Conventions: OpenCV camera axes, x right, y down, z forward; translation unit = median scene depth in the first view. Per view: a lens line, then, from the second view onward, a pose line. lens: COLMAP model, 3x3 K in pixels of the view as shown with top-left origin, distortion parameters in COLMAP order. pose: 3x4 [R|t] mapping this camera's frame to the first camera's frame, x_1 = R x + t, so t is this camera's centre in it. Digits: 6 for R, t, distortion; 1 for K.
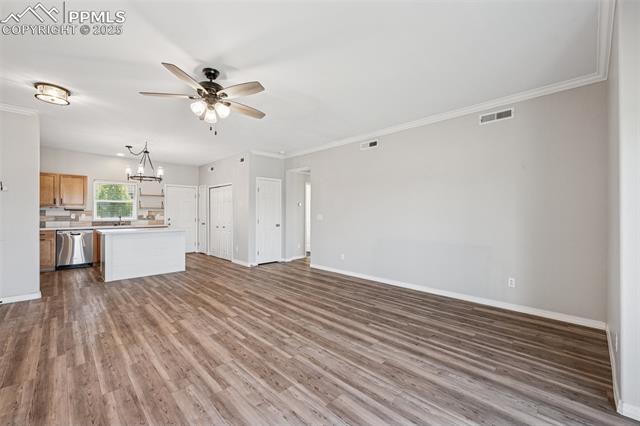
lens RADIAL K [[264.8, 0, 319.2], [0, 264.8, 213.8], [0, 0, 1]] dist [-0.000690, -0.000204]
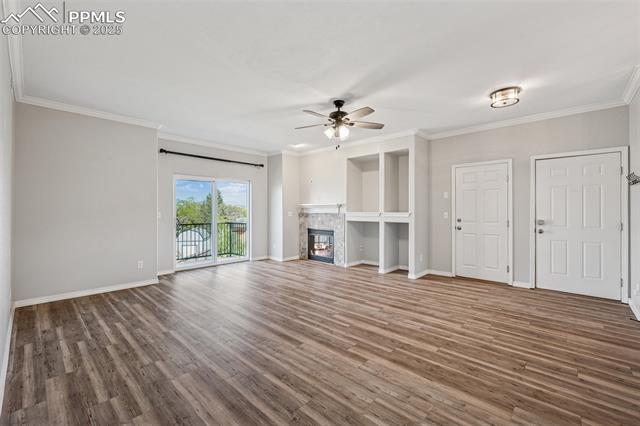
lens RADIAL K [[273.5, 0, 321.7], [0, 273.5, 208.8], [0, 0, 1]] dist [0.001214, -0.000265]
pose [[-0.998738, -0.000320, -0.050217, -0.200171], [0.000132, 0.999959, -0.009006, -0.001295], [0.050218, -0.009002, -0.998698, 1.831009]]
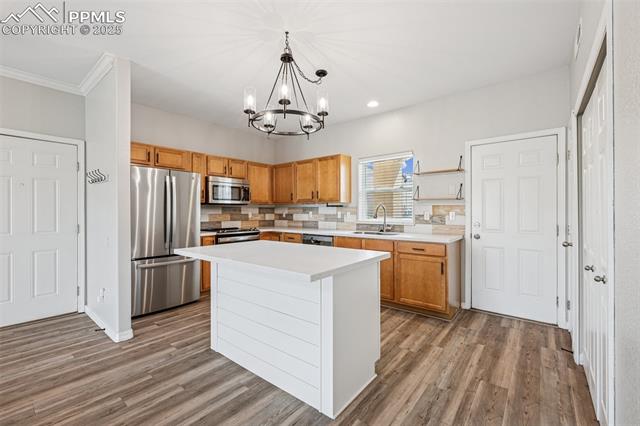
lens RADIAL K [[273.1, 0, 320.0], [0, 273.1, 213.0], [0, 0, 1]] dist [-0.001110, -0.000126]
pose [[0.112325, 0.005652, -0.993655, -0.371121], [0.001518, 0.999982, 0.005860, -0.001279], [0.993670, -0.002167, 0.112315, 1.565313]]
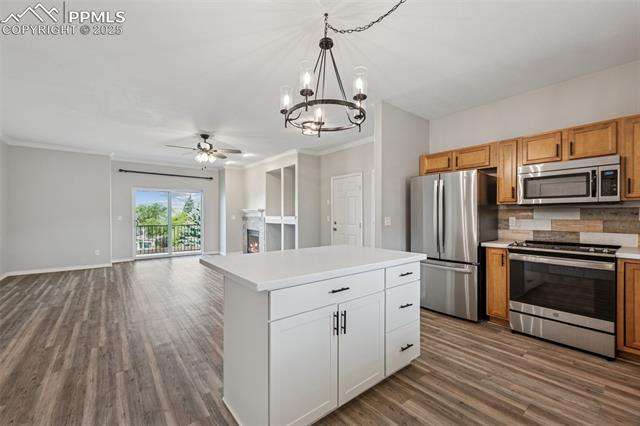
lens RADIAL K [[269.2, 0, 320.0], [0, 269.2, 213.0], [0, 0, 1]] dist [-0.000190, 0.000169]
pose [[-0.994944, -0.000870, 0.100430, -1.064584], [-0.001746, 0.999961, -0.008643, -0.001491], [-0.100419, -0.008775, -0.994907, 2.136821]]
